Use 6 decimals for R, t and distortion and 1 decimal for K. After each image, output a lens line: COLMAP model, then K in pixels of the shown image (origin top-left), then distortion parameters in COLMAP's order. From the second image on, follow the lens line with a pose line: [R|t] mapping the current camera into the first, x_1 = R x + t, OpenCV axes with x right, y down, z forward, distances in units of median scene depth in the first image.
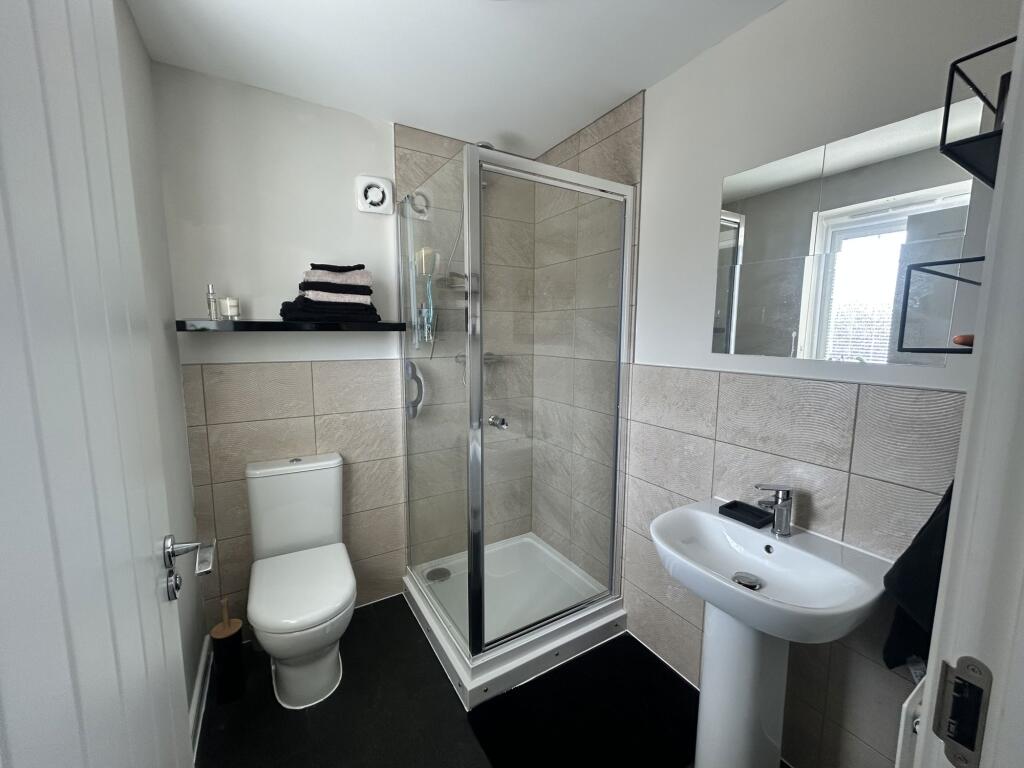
lens RADIAL K [[413.2, 0, 511.5], [0, 413.2, 385.8], [0, 0, 1]] dist [-0.000057, 0.001838]
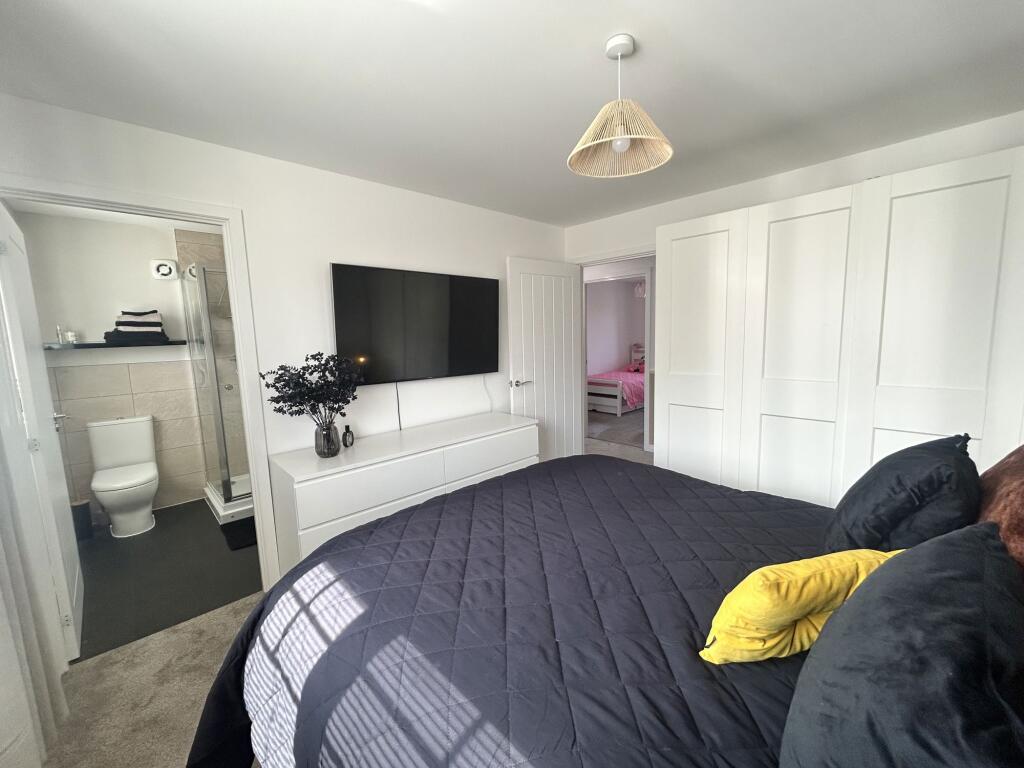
lens RADIAL K [[413.2, 0, 513.3], [0, 413.2, 384.5], [0, 0, 1]] dist [-0.000057, 0.001838]
pose [[0.974848, -0.061015, 0.214354, 0.804074], [0.061992, 0.998074, 0.002168, 0.138691], [-0.214074, 0.011175, 0.976754, -1.180941]]
